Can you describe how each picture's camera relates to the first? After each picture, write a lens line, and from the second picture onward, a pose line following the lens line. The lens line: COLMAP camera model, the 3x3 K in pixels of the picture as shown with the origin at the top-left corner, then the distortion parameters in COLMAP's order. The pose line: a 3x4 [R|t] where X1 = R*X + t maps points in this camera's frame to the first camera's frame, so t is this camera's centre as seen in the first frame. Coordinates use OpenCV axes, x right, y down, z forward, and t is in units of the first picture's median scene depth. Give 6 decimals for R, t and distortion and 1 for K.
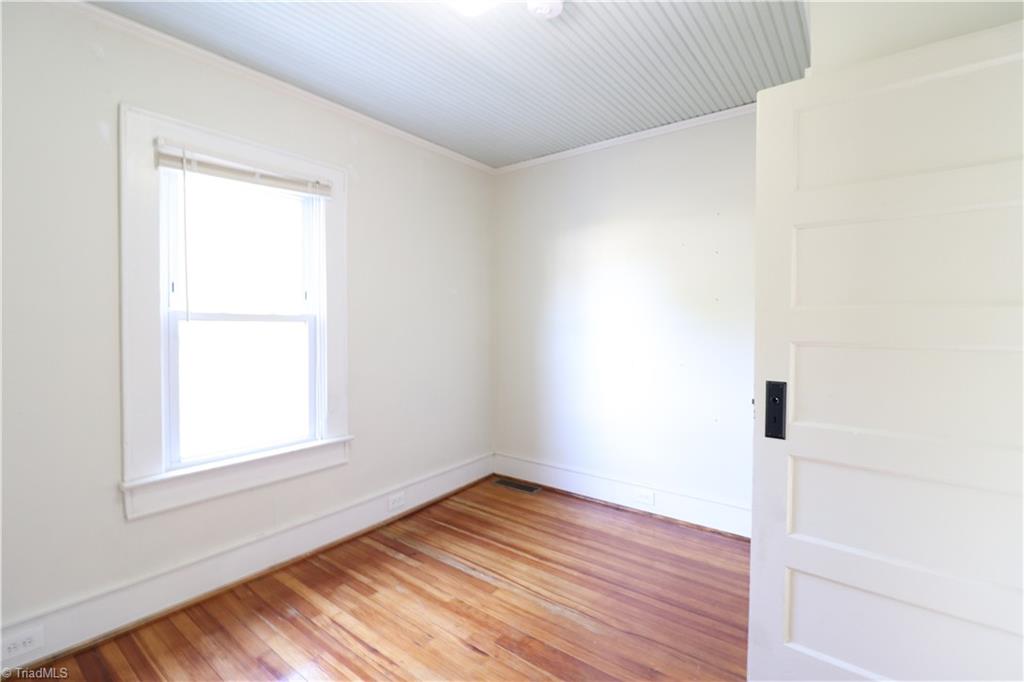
lens RADIAL K [[475.0, 0, 504.2], [0, 475.0, 337.2], [0, 0, 1]] dist [-0.001338, -0.008236]
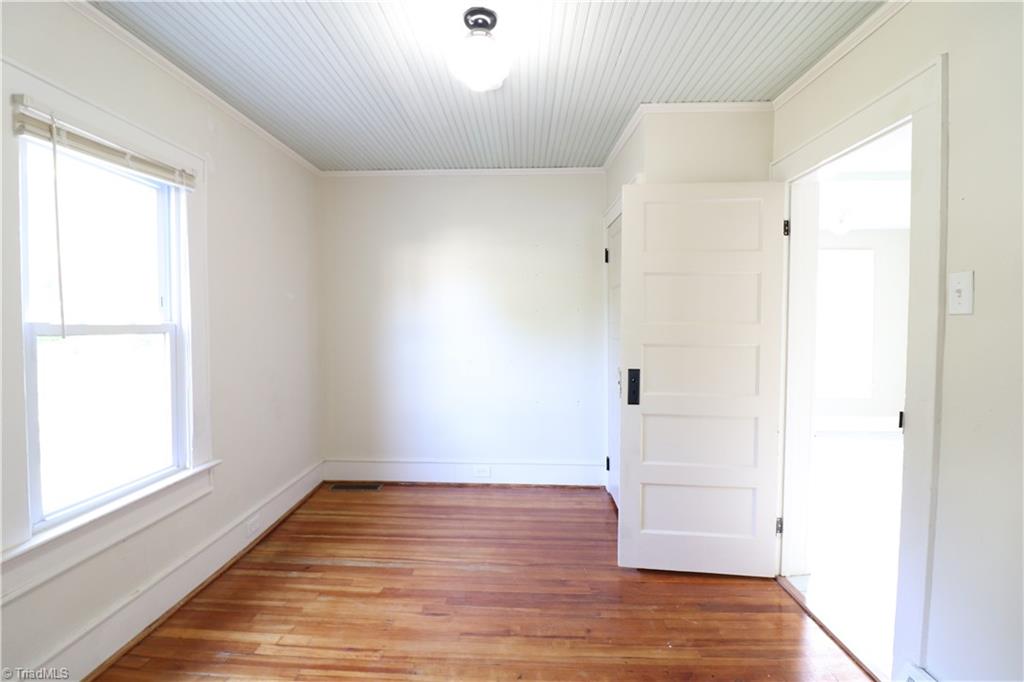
lens RADIAL K [[475.0, 0, 511.5], [0, 475.0, 339.1], [0, 0, 1]] dist [-0.001338, -0.008236]
pose [[0.820382, -0.024395, 0.571296, -0.411231], [0.018311, 0.999698, 0.016394, -0.024777], [-0.571523, -0.002989, 0.820581, -0.045289]]
